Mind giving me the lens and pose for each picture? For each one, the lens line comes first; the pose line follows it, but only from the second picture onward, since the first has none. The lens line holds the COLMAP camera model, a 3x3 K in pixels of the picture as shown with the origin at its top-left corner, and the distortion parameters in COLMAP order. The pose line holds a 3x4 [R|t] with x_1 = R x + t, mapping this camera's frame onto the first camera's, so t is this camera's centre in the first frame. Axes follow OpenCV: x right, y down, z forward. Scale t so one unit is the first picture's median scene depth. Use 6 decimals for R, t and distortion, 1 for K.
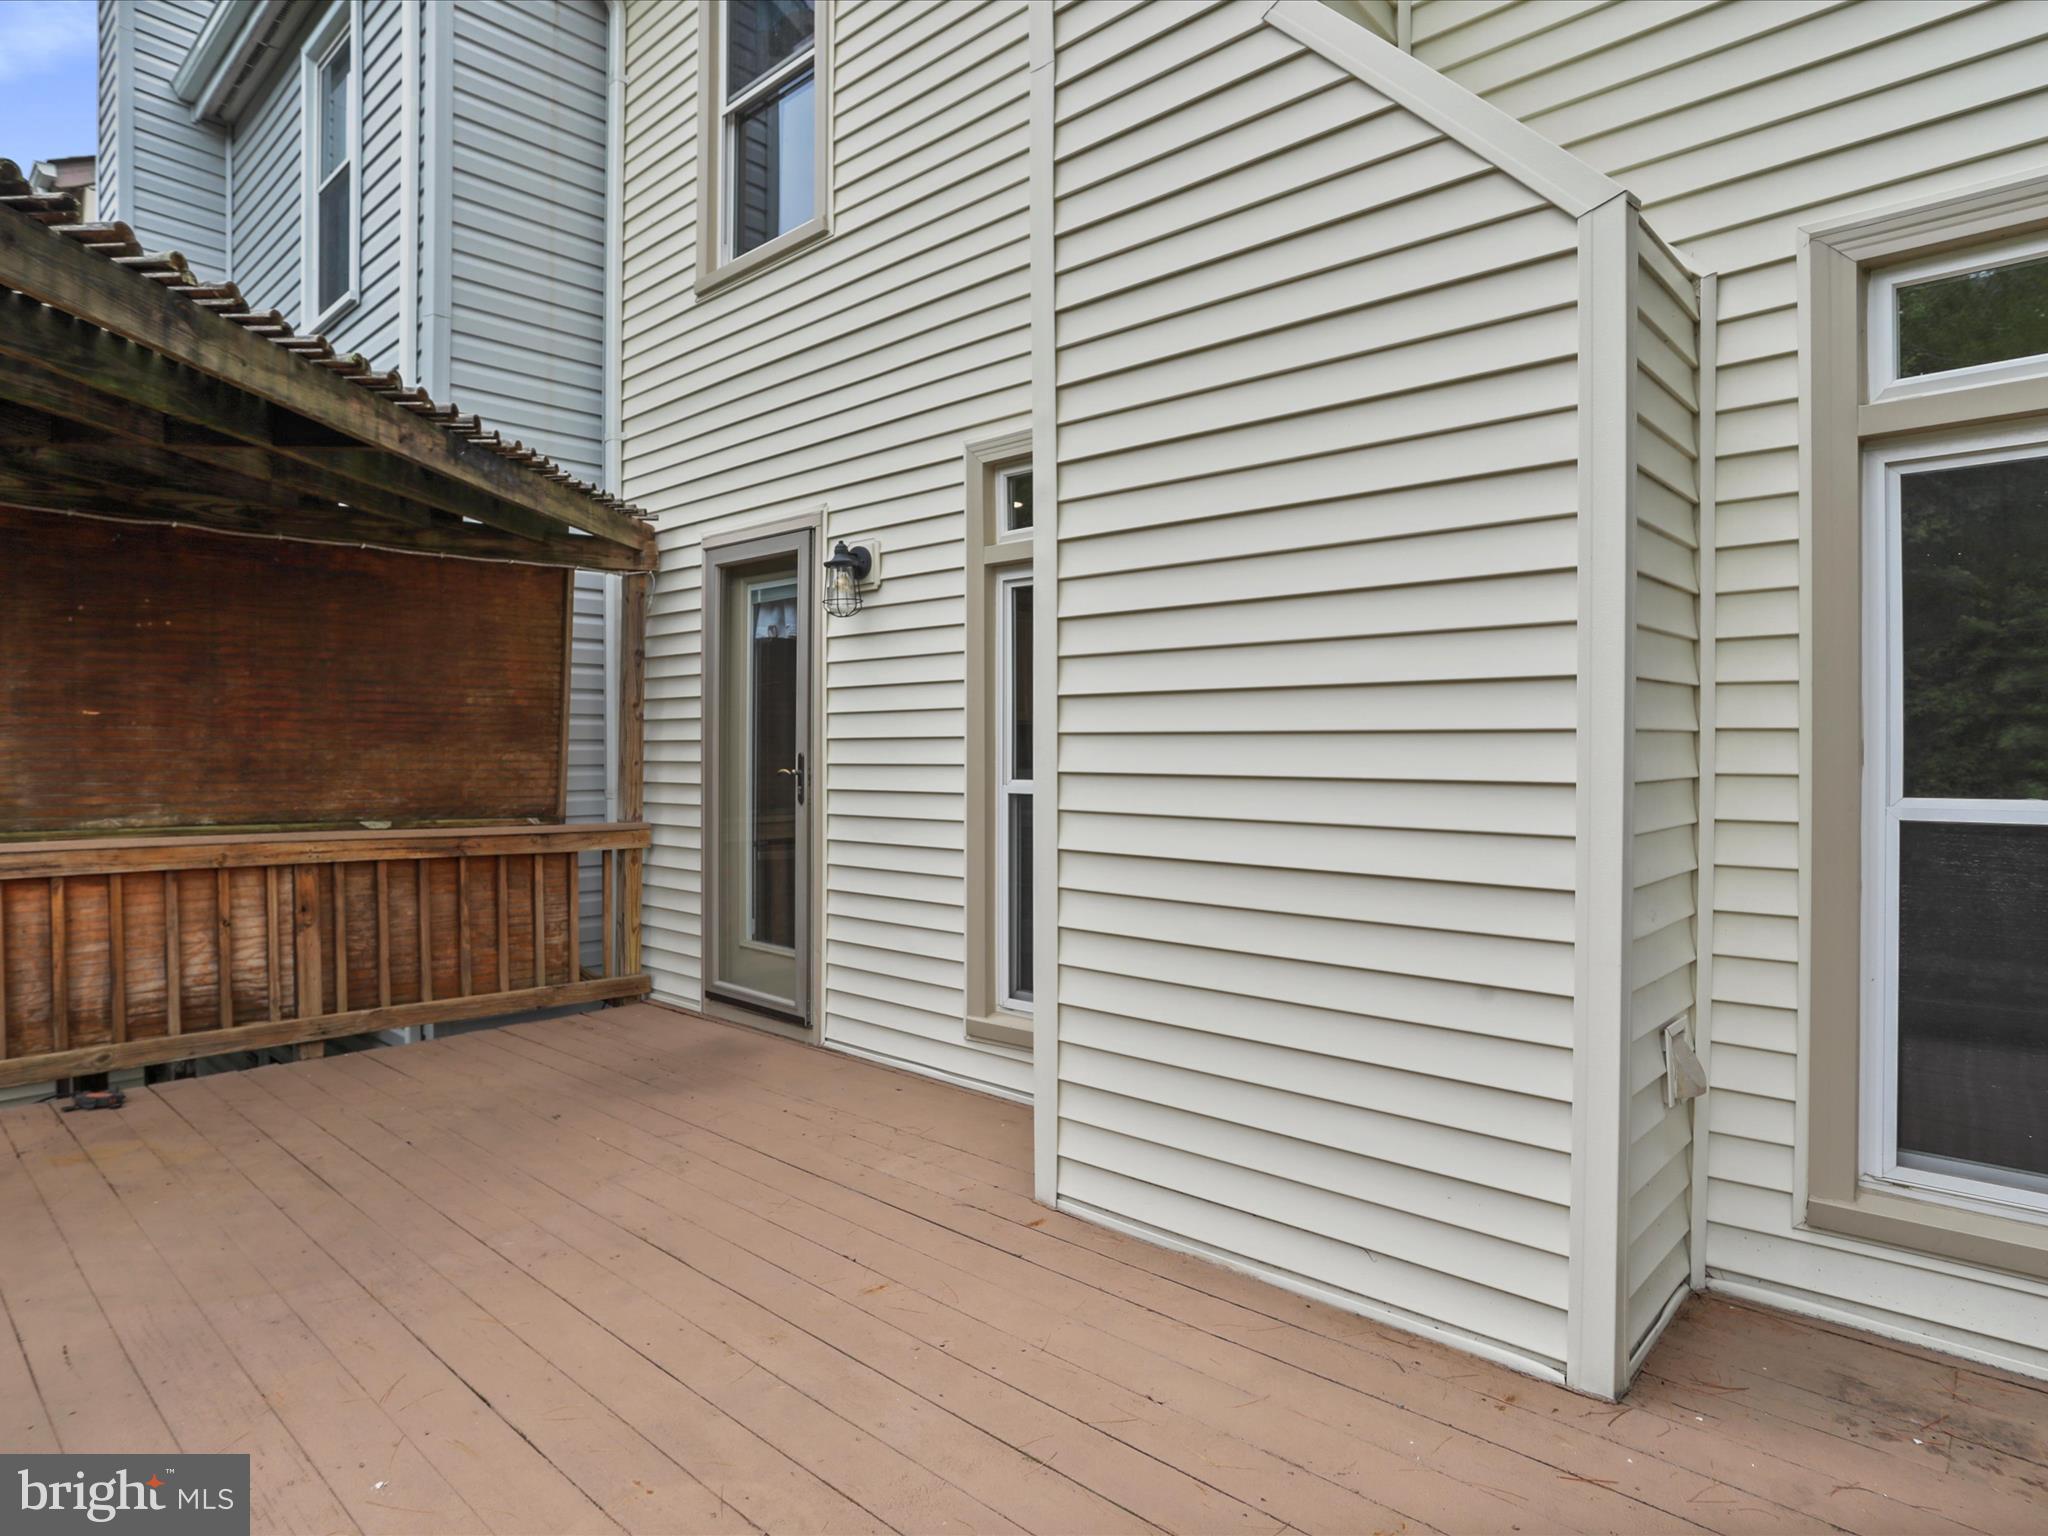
lens RADIAL K [[1195.4, 0, 1024.0], [0, 1195.4, 768.0], [0, 0, 1]] dist [-0.077414, 0.047830]
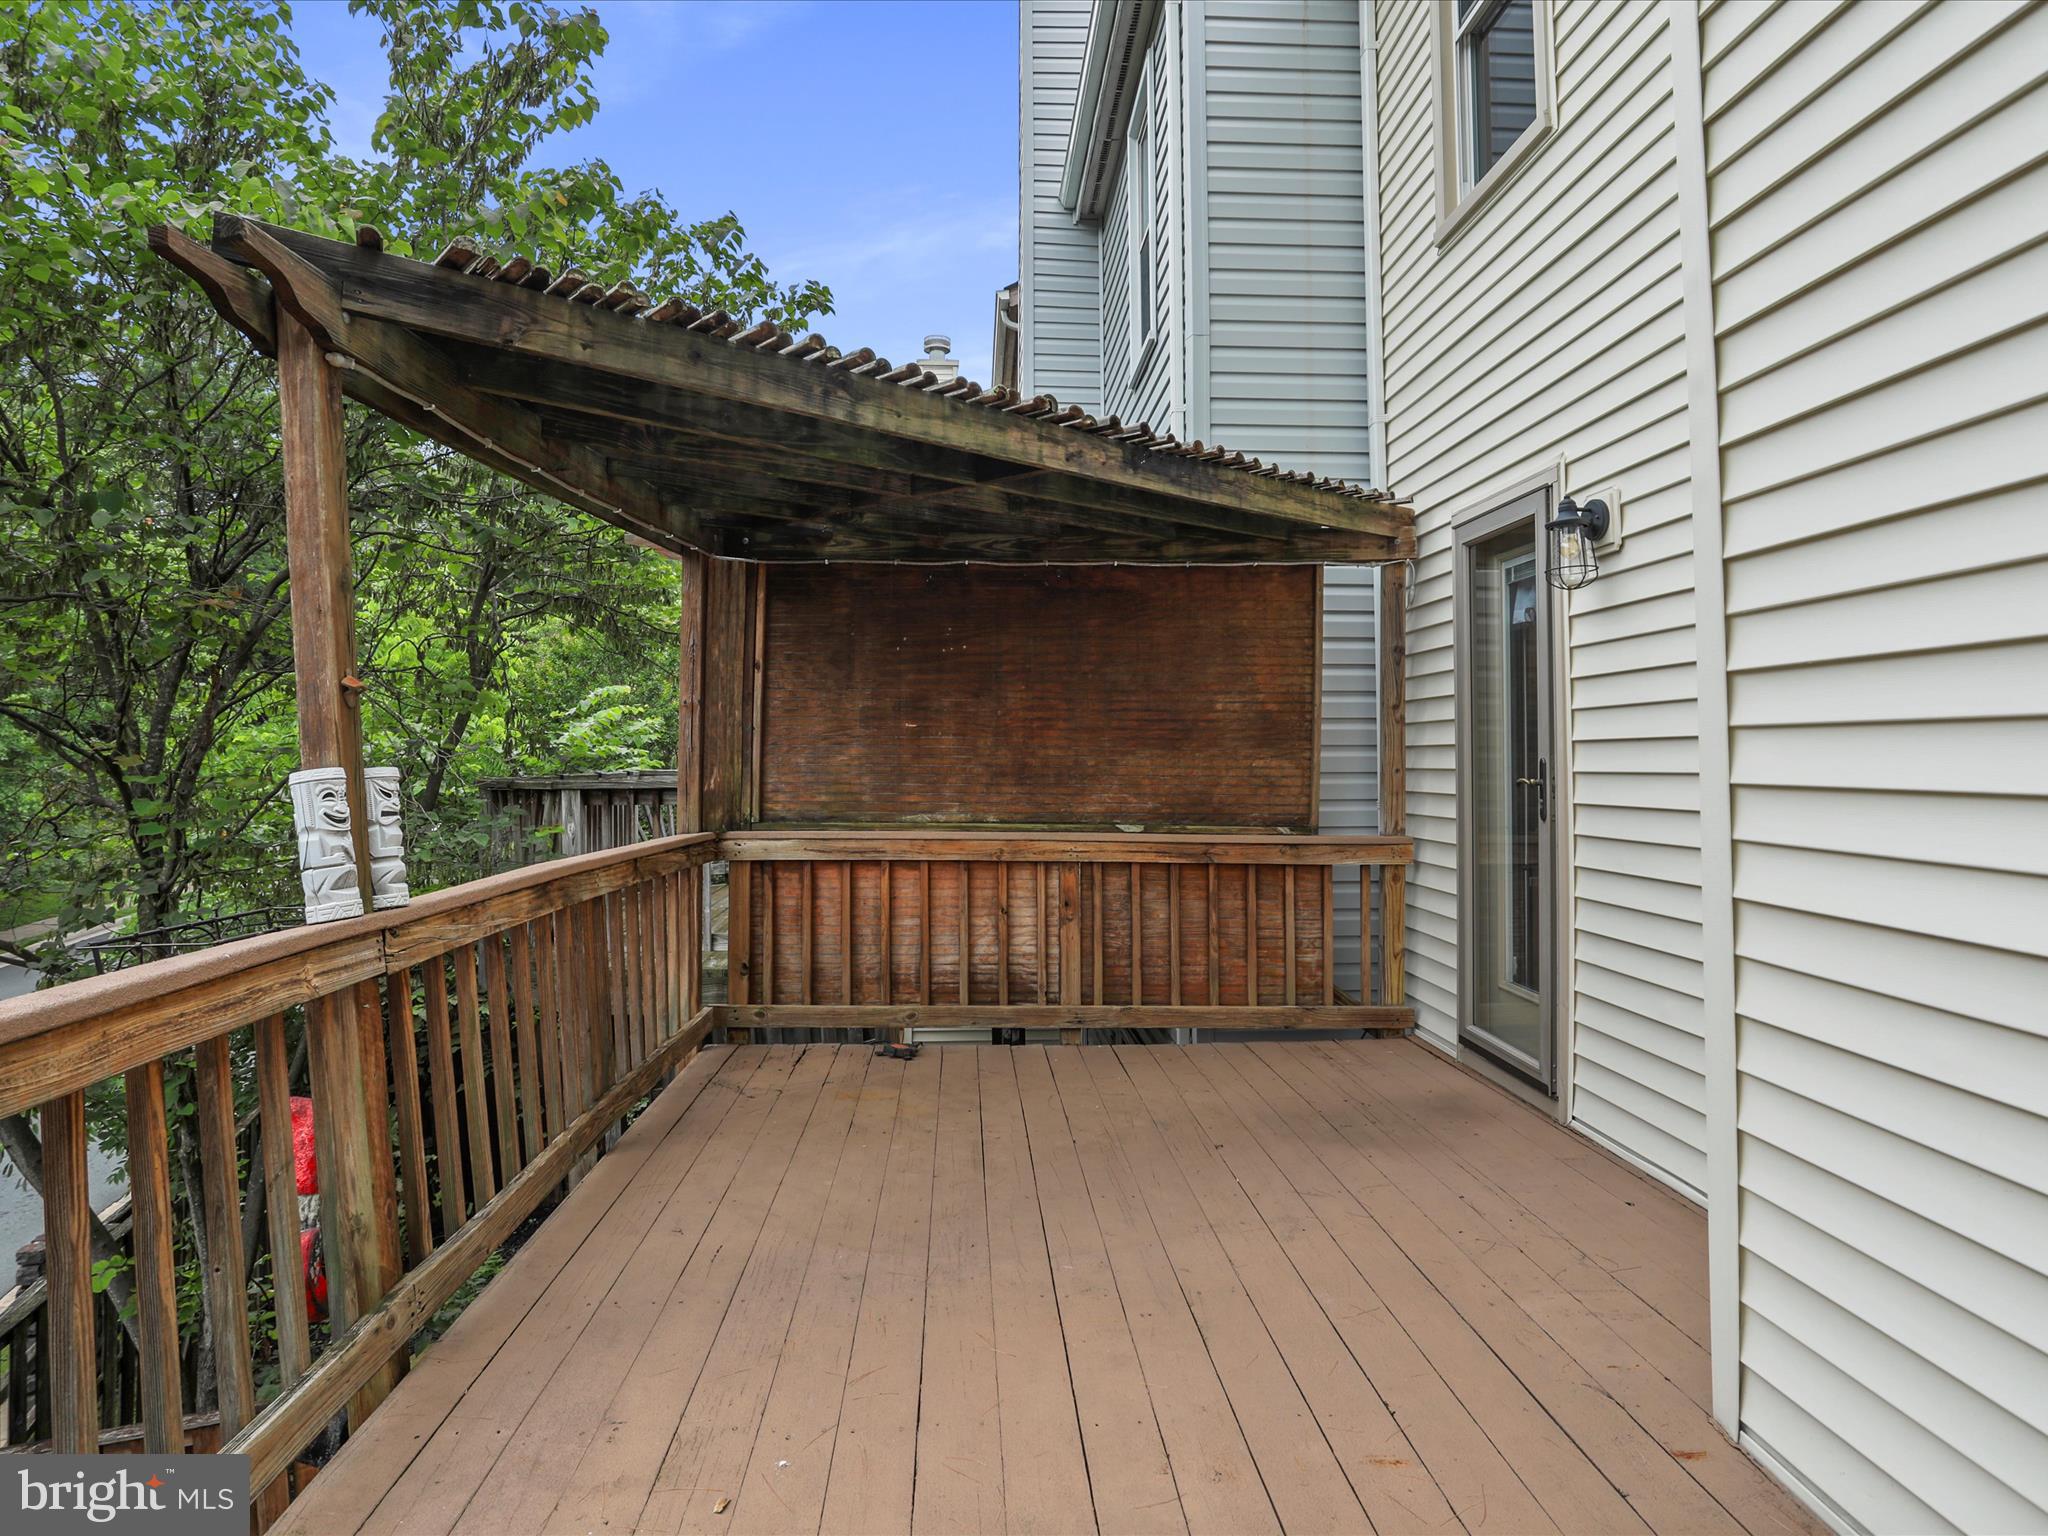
lens RADIAL K [[1234.4, 0, 1017.4], [0, 1234.4, 707.0], [0, 0, 1]] dist [-0.062739, 0.000822]
pose [[0.703357, -0.030124, -0.710199, 0.157775], [-0.010357, 0.998561, -0.052612, -0.000410], [0.710762, 0.044360, 0.702033, 0.153614]]
